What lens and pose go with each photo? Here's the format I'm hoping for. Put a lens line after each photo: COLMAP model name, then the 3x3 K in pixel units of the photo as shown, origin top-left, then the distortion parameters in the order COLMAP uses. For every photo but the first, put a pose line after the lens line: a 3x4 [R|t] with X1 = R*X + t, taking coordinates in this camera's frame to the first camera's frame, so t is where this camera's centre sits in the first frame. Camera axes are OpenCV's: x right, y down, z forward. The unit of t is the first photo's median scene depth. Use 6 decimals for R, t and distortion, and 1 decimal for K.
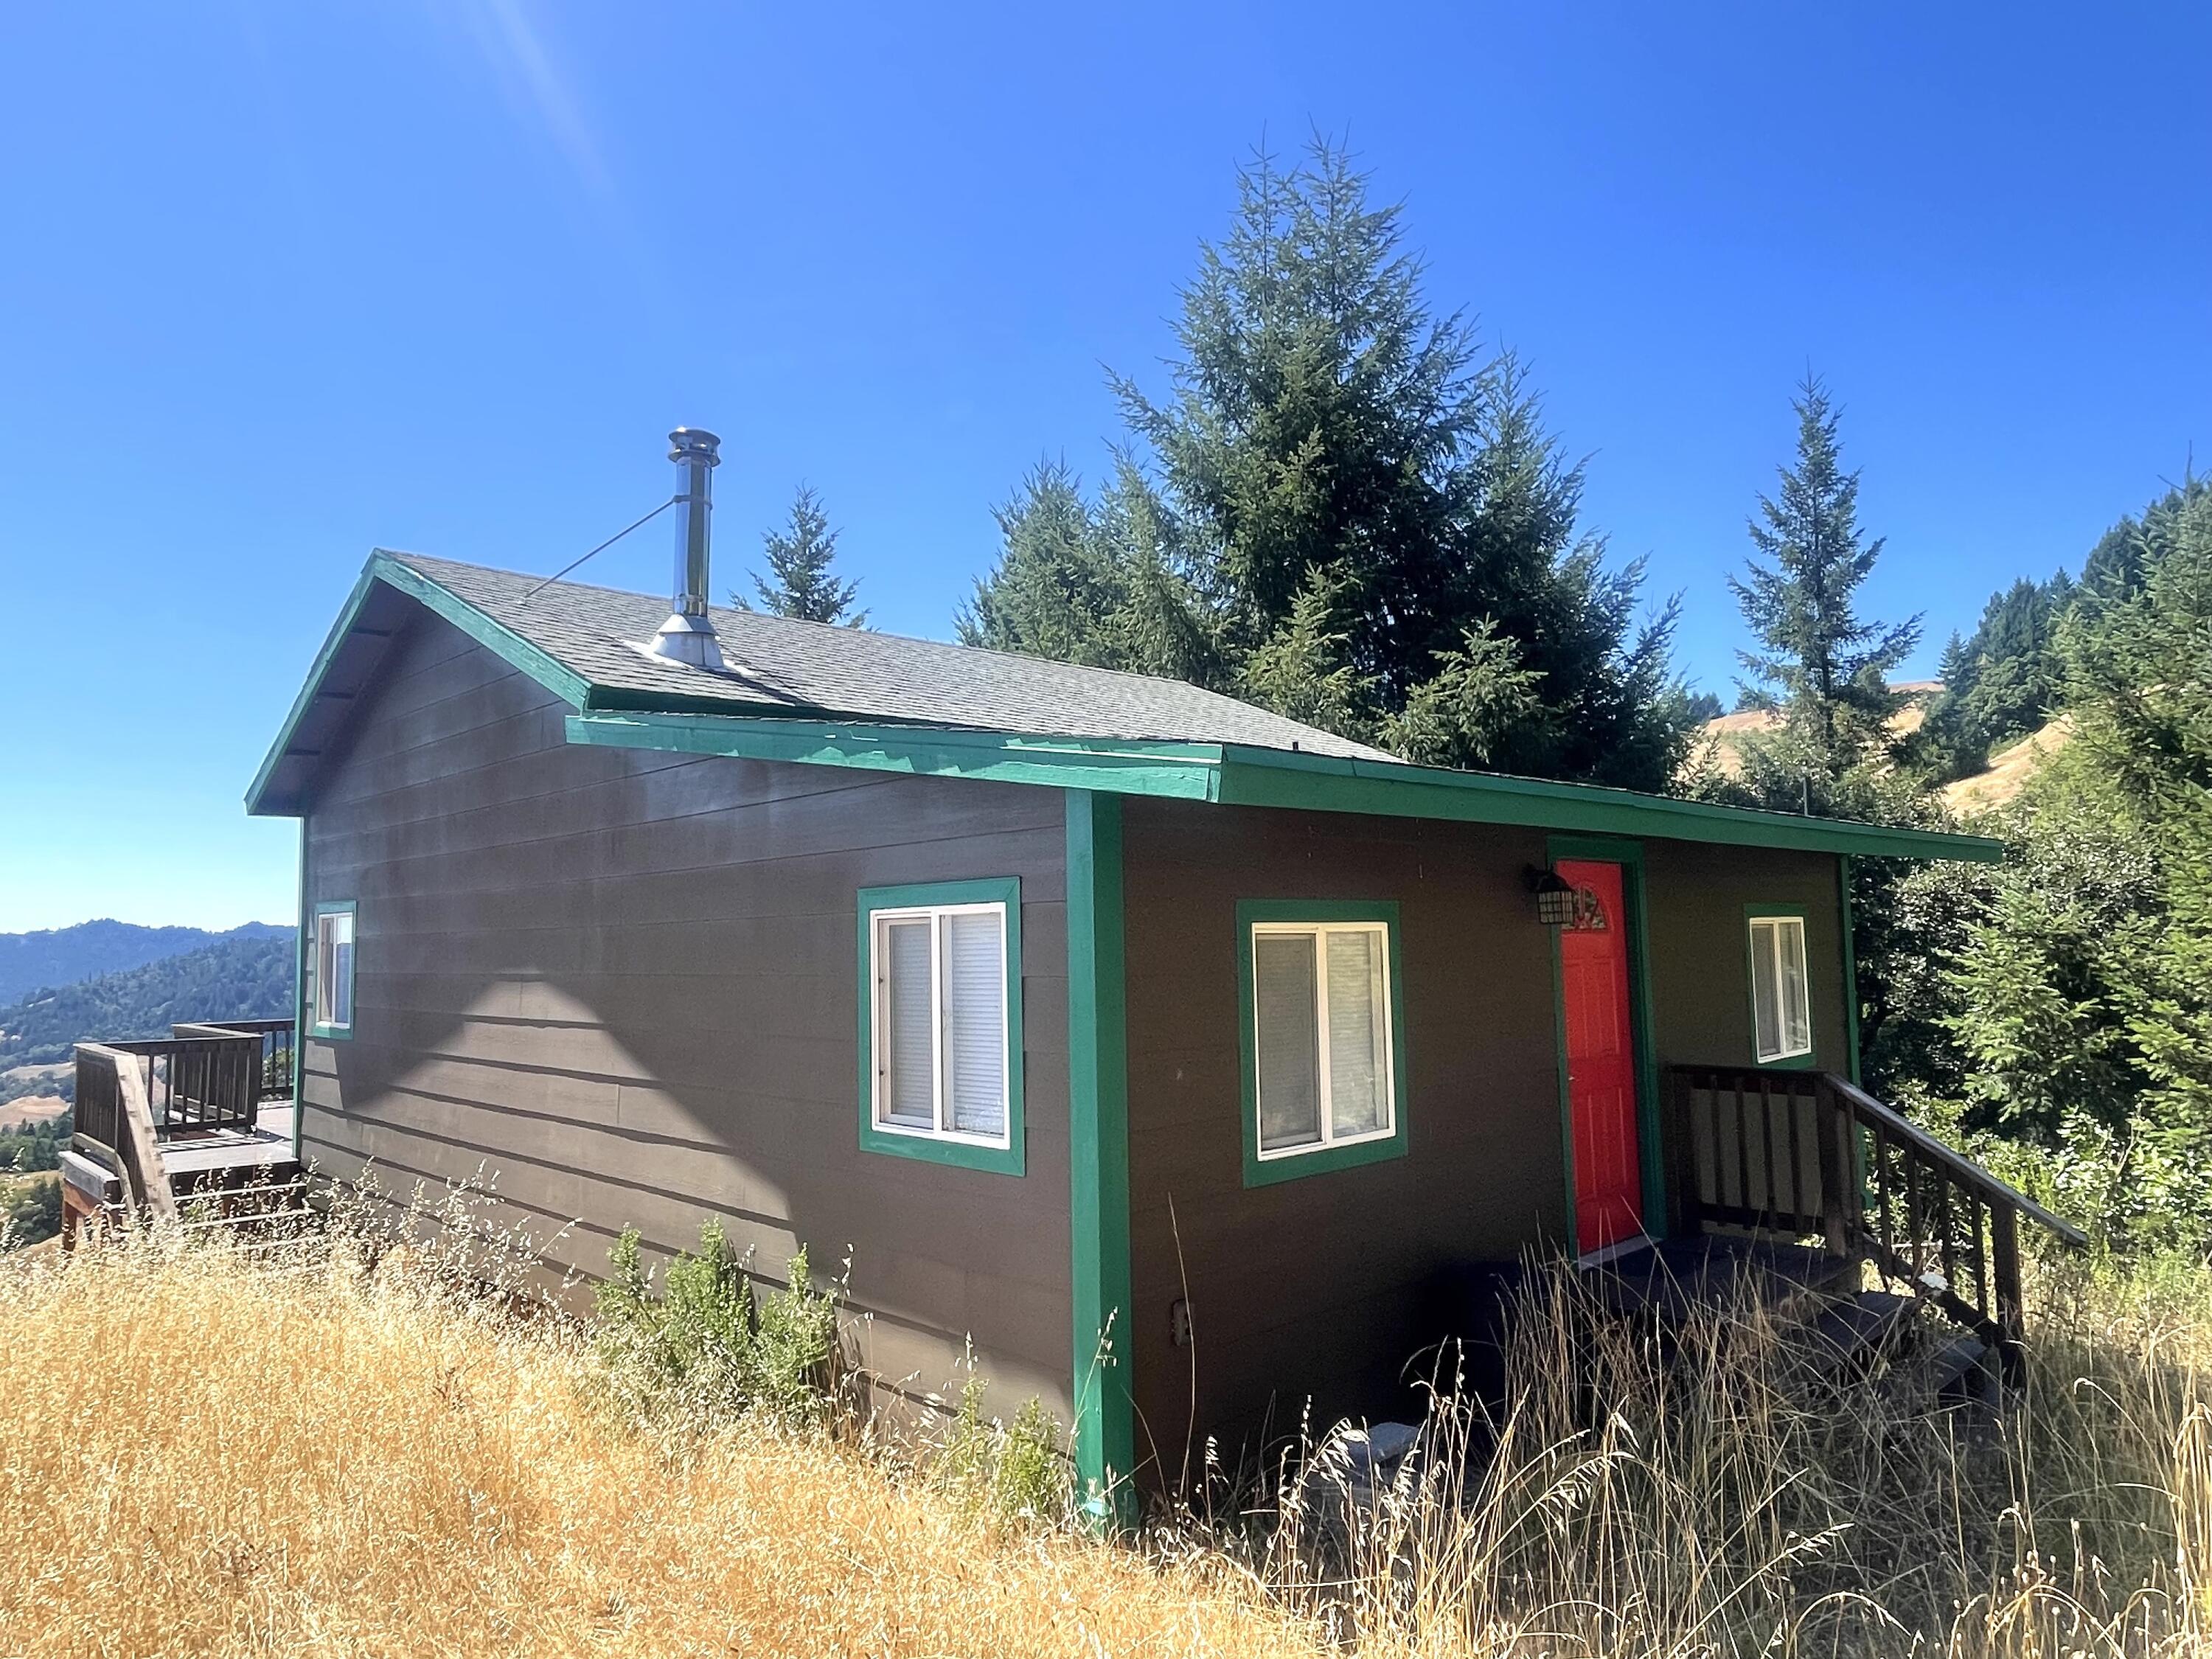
lens RADIAL K [[1399.3, 0, 1112.5], [0, 1399.3, 804.5], [0, 0, 1]] dist [-0.007482, -0.002683]
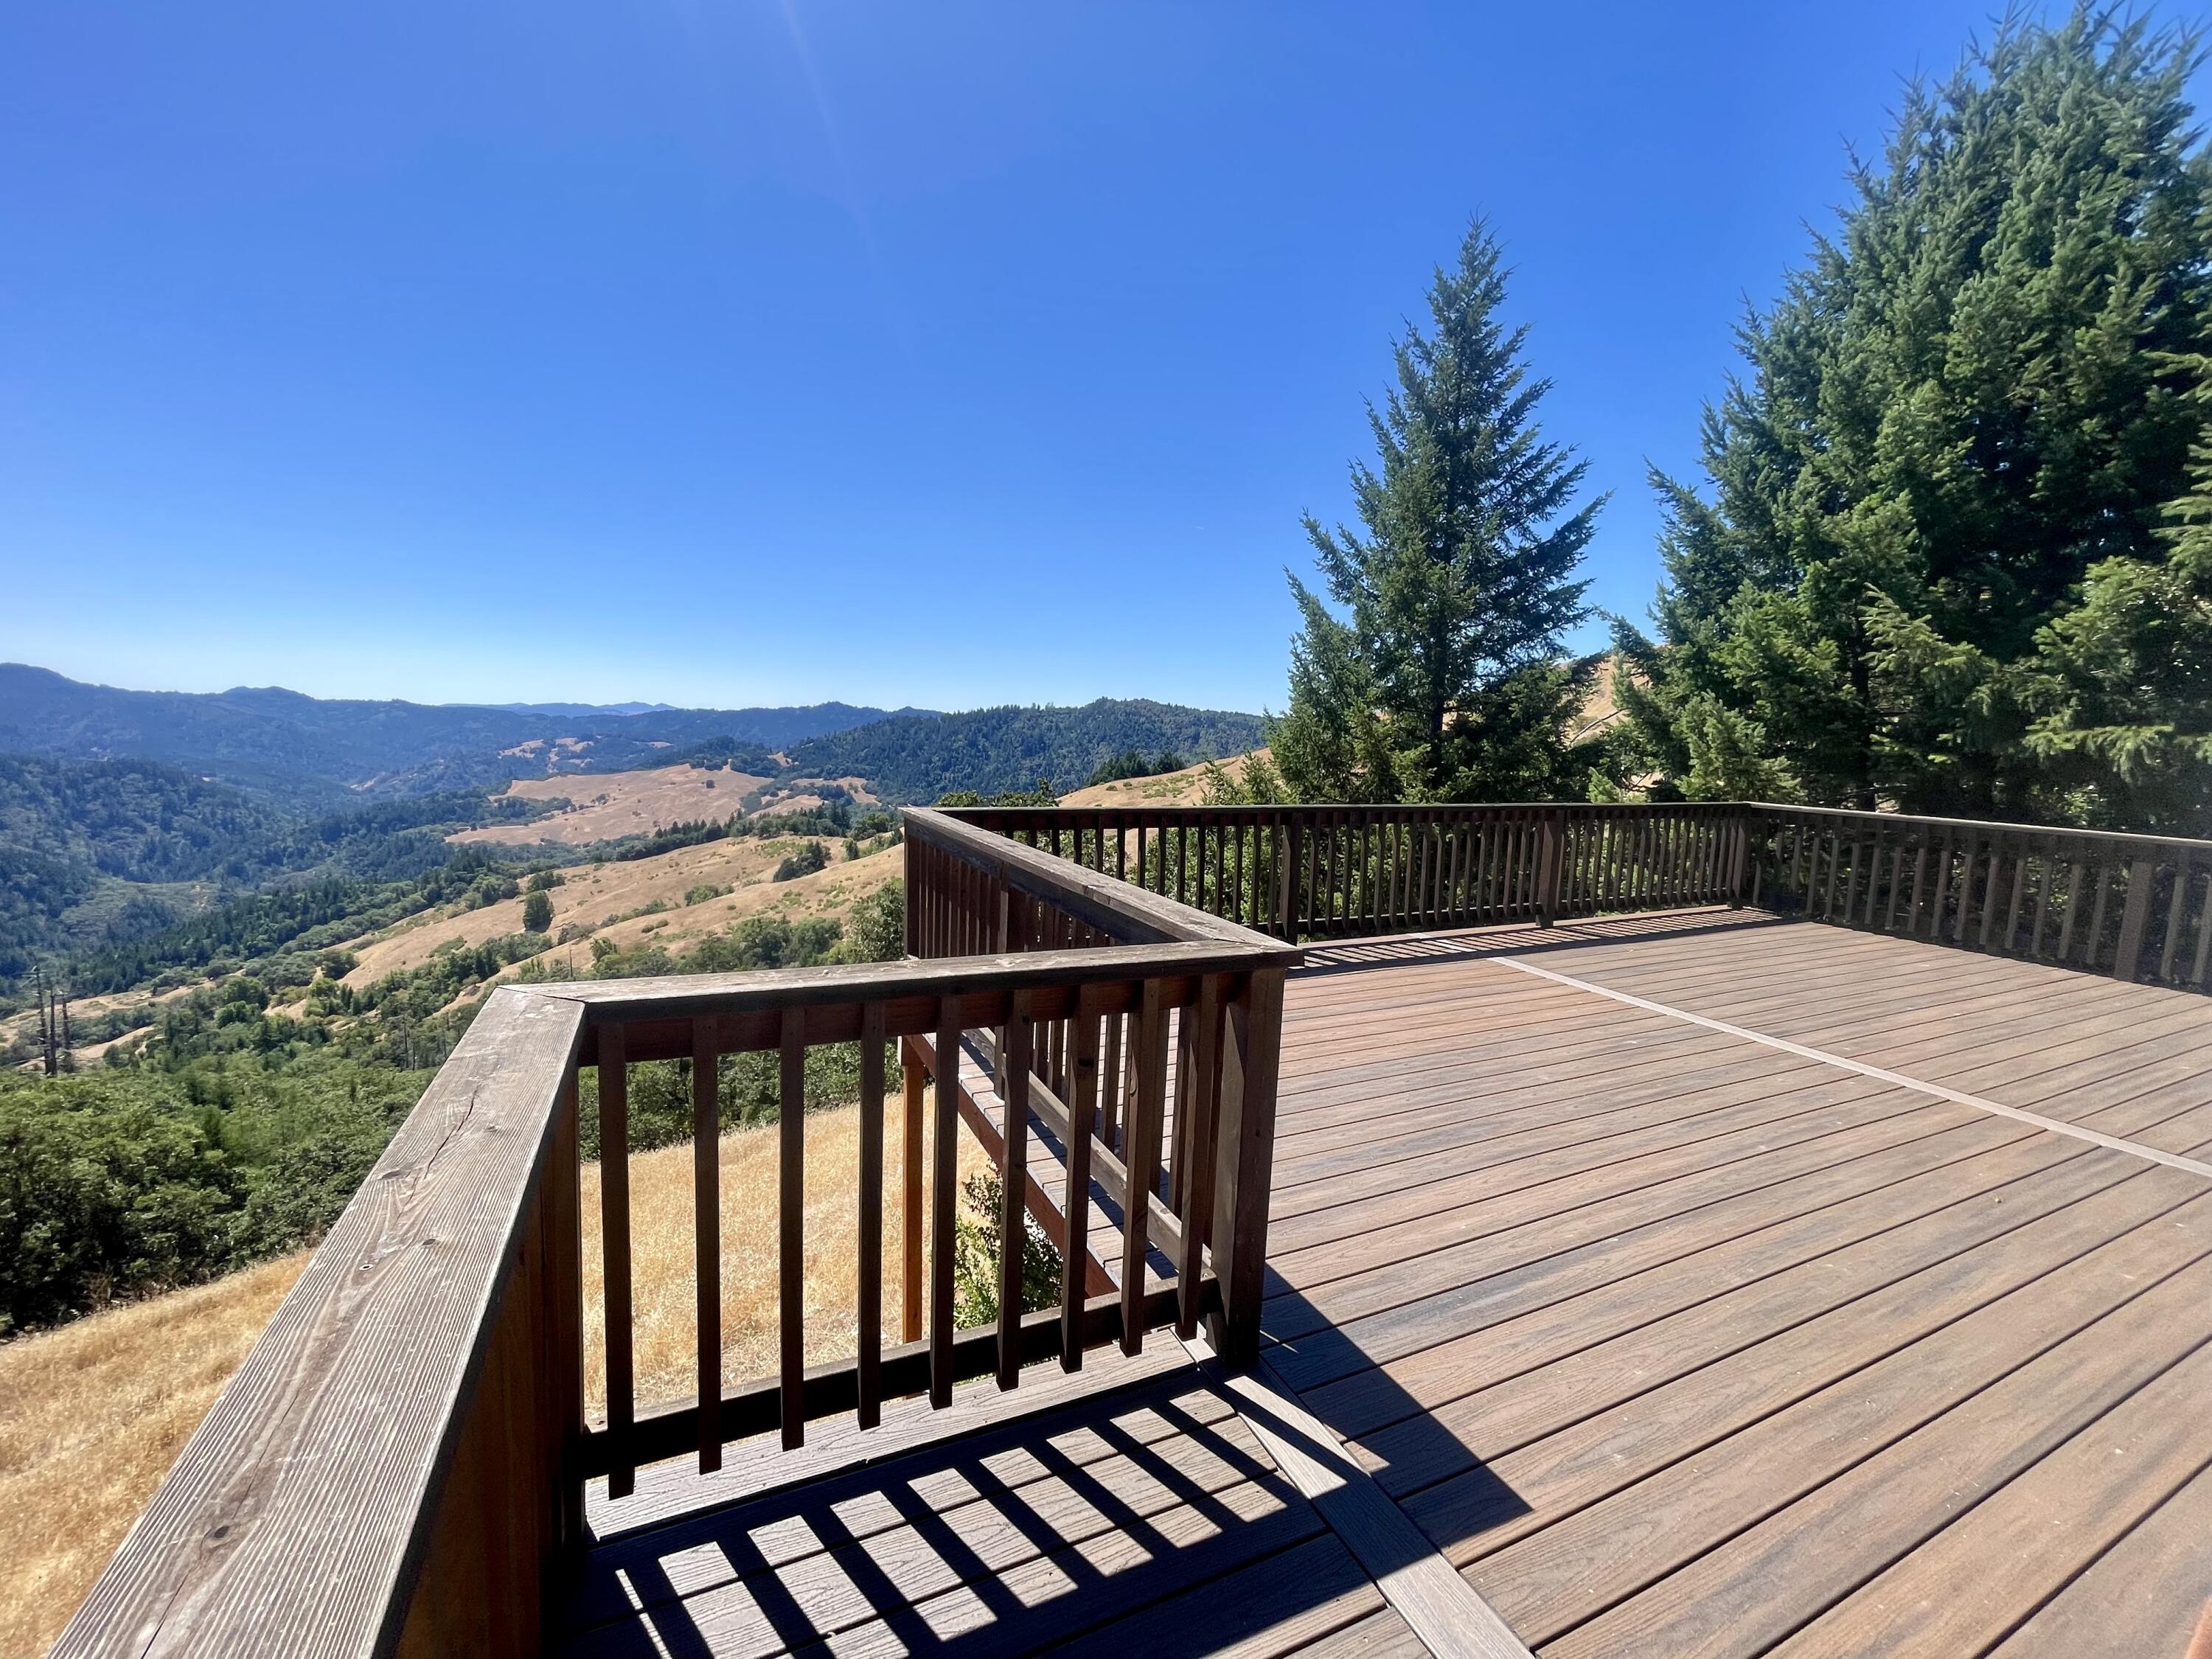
lens RADIAL K [[898.9, 0, 1107.1], [0, 898.9, 828.5], [0, 0, 1]] dist [-0.004390, 0.001454]
pose [[0.943773, 0.086810, -0.318992, -0.522800], [-0.021884, 0.979197, 0.201729, 0.105828], [0.329868, -0.183405, 0.926040, 0.762041]]
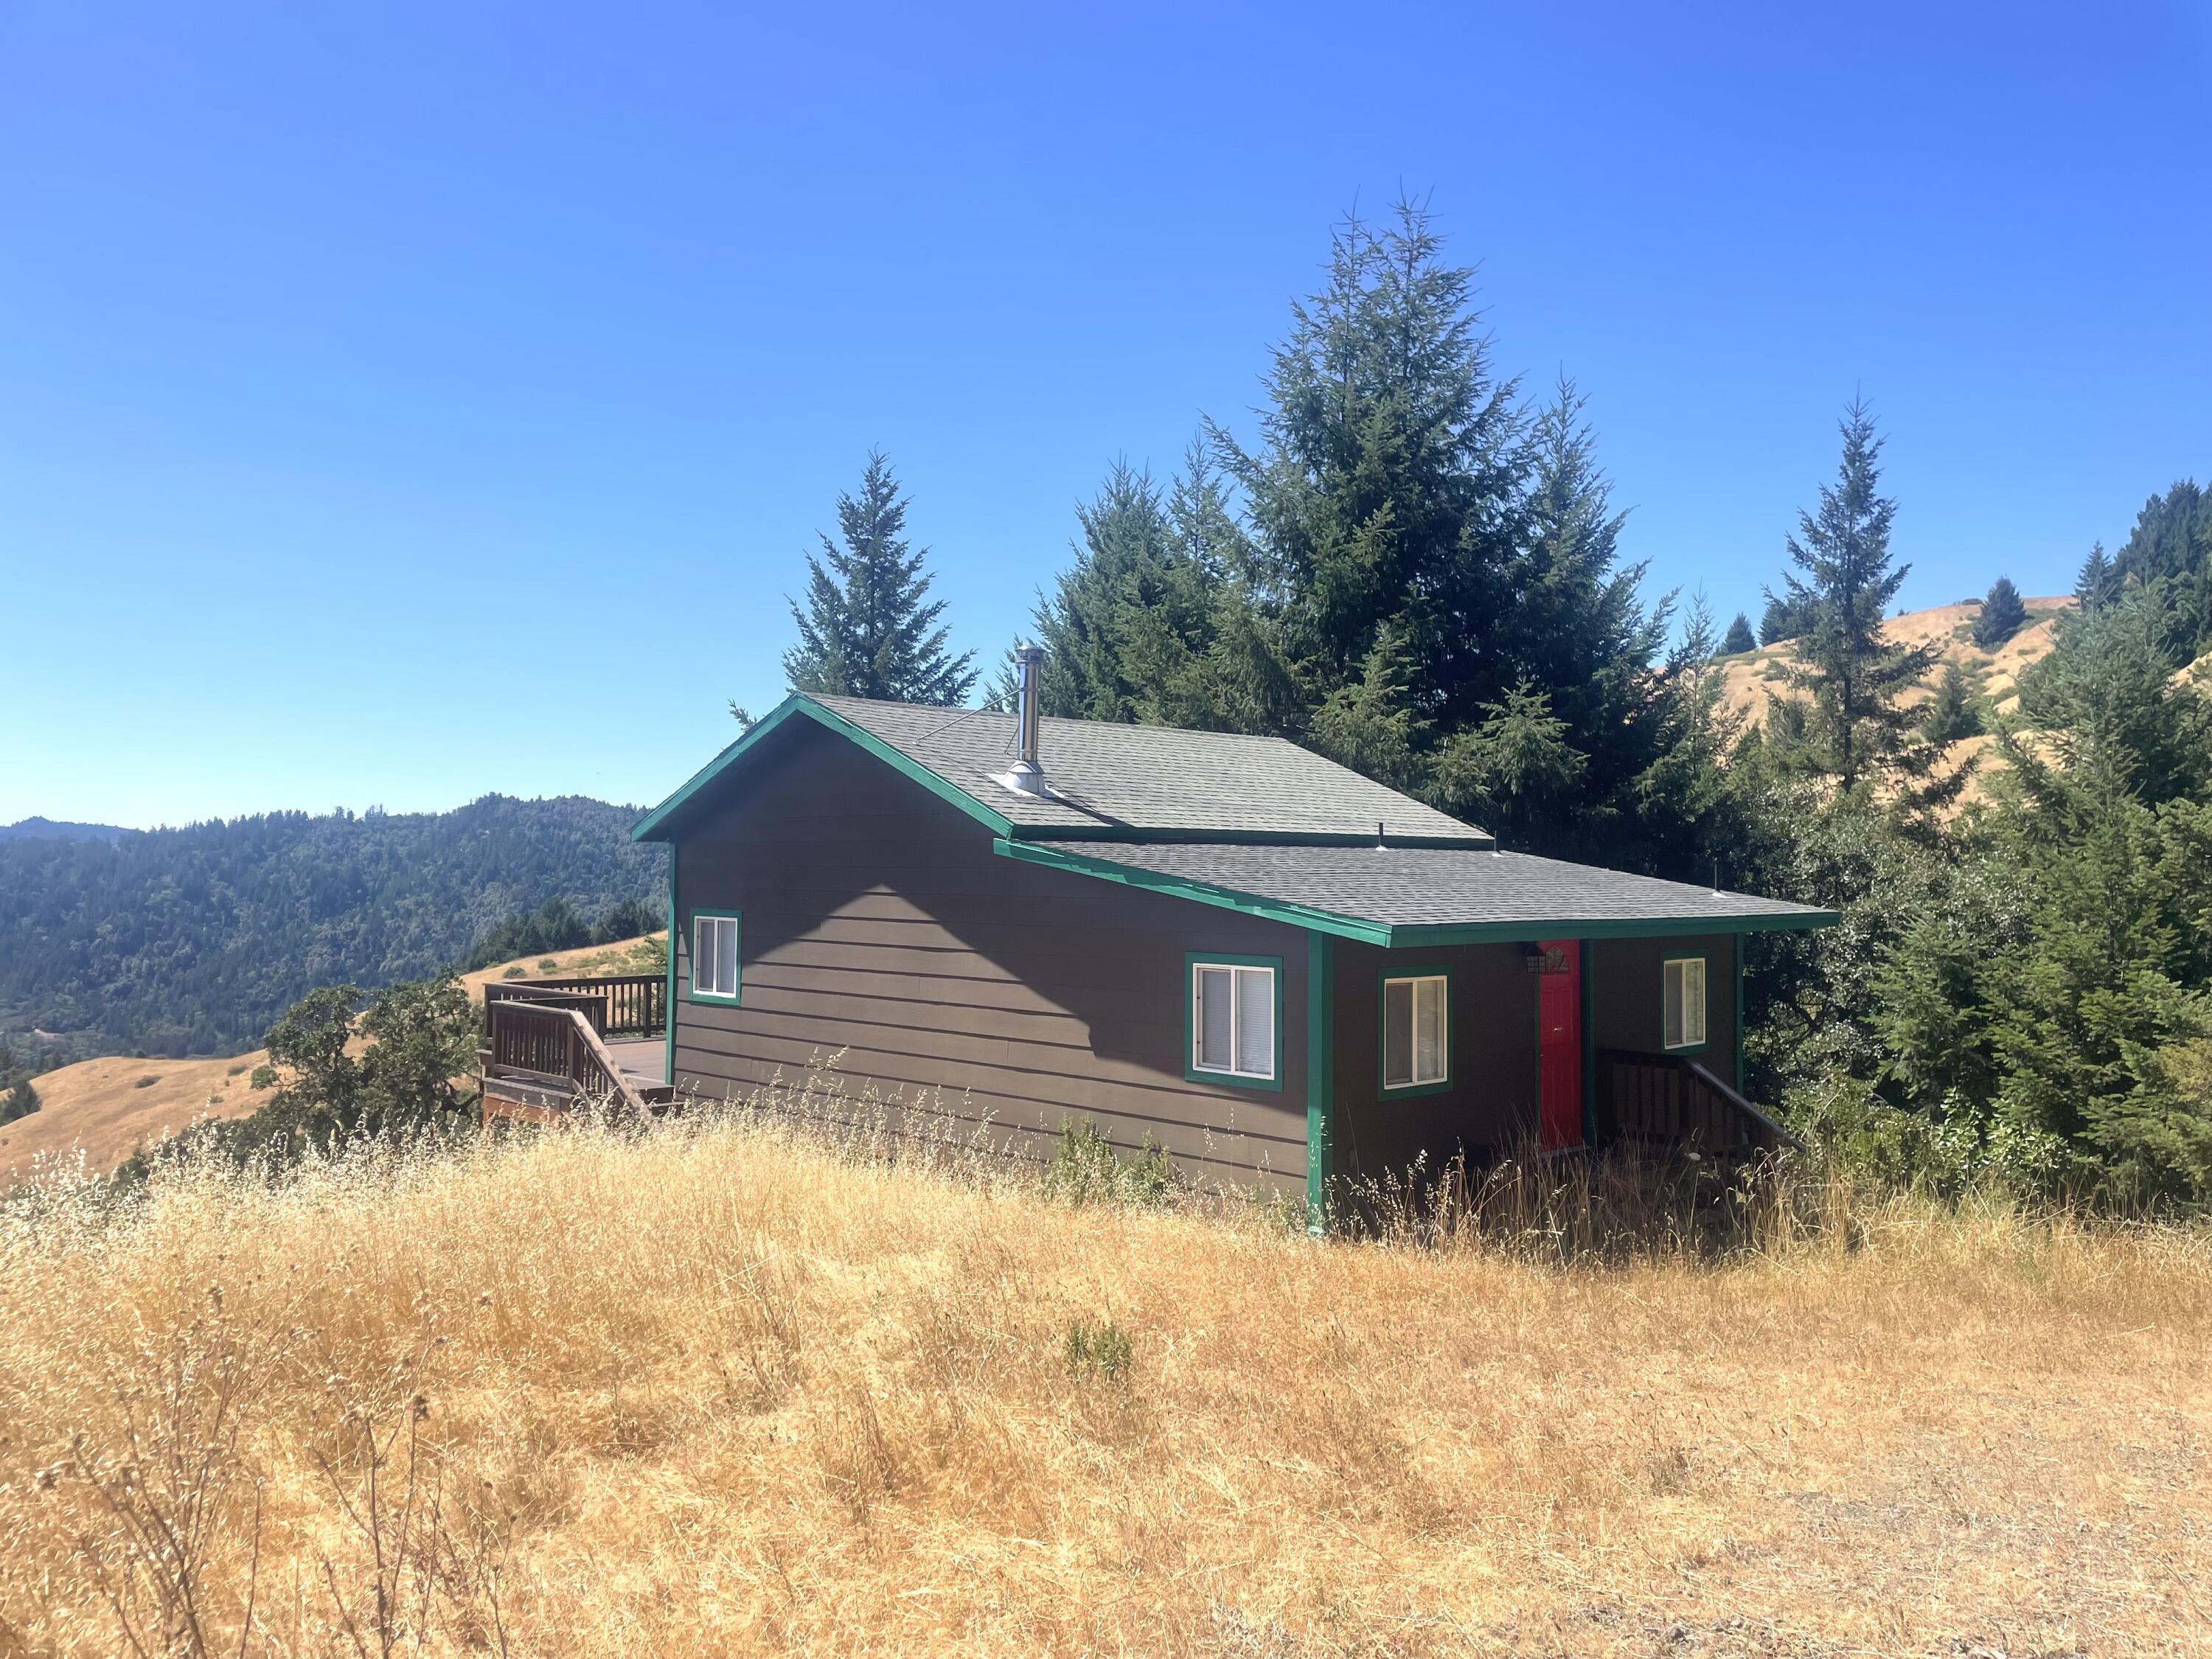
lens RADIAL K [[1667.0, 0, 1119.9], [0, 1667.0, 814.8], [0, 0, 1]] dist [0.087714, -0.114212]
pose [[0.999361, 0.030536, 0.018592, -0.129338], [-0.031655, 0.997499, 0.063194, -0.113067], [-0.016616, -0.063742, 0.997828, -0.549537]]
